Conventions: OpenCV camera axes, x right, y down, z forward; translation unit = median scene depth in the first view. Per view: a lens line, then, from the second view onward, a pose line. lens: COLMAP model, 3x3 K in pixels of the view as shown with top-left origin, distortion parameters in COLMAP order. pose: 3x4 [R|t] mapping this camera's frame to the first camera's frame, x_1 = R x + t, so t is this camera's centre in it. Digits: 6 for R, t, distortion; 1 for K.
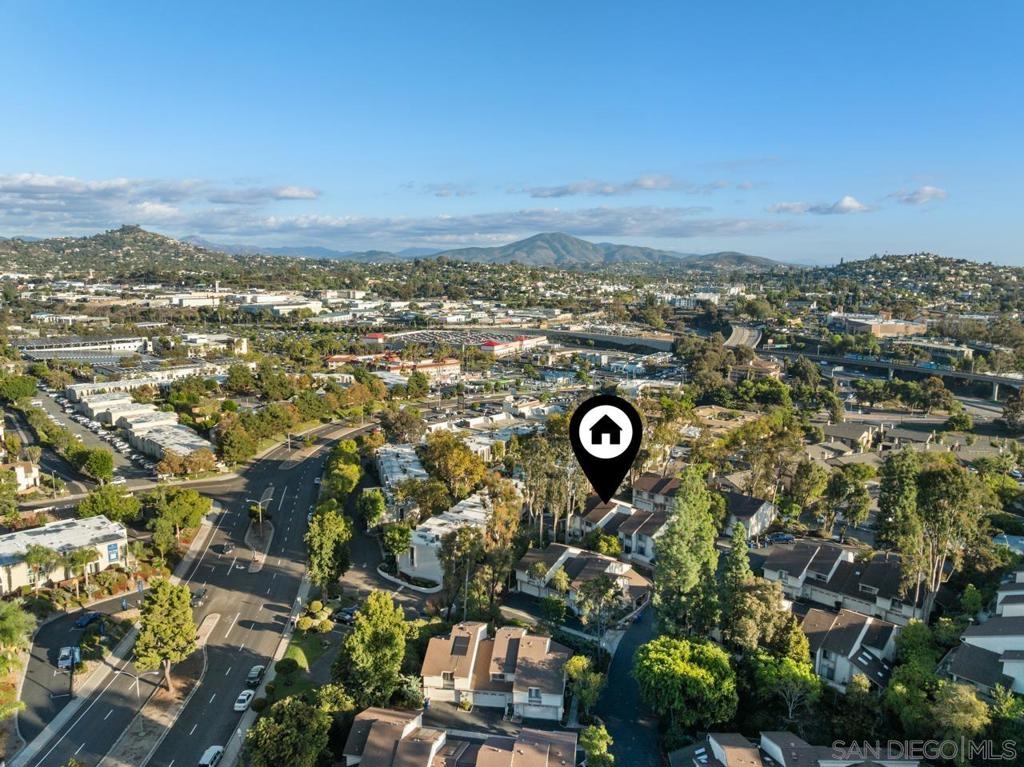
lens RADIAL K [[751.2, 0, 512.0], [0, 751.2, 383.5], [0, 0, 1]] dist [-0.024025, -0.029345]
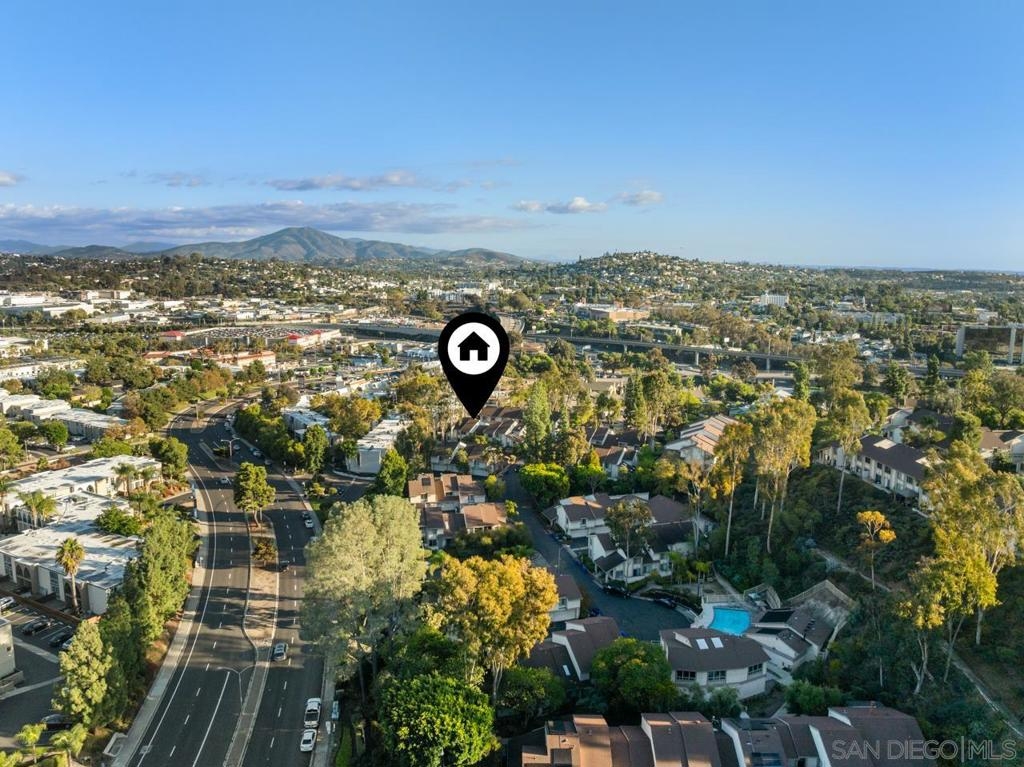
lens RADIAL K [[751.2, 0, 512.0], [0, 751.2, 383.5], [0, 0, 1]] dist [-0.024025, -0.029345]
pose [[0.947586, -0.050354, 0.315507, -0.060090], [0.048522, 0.998729, 0.013666, 0.012308], [-0.315794, 0.002360, 0.948825, -0.113643]]
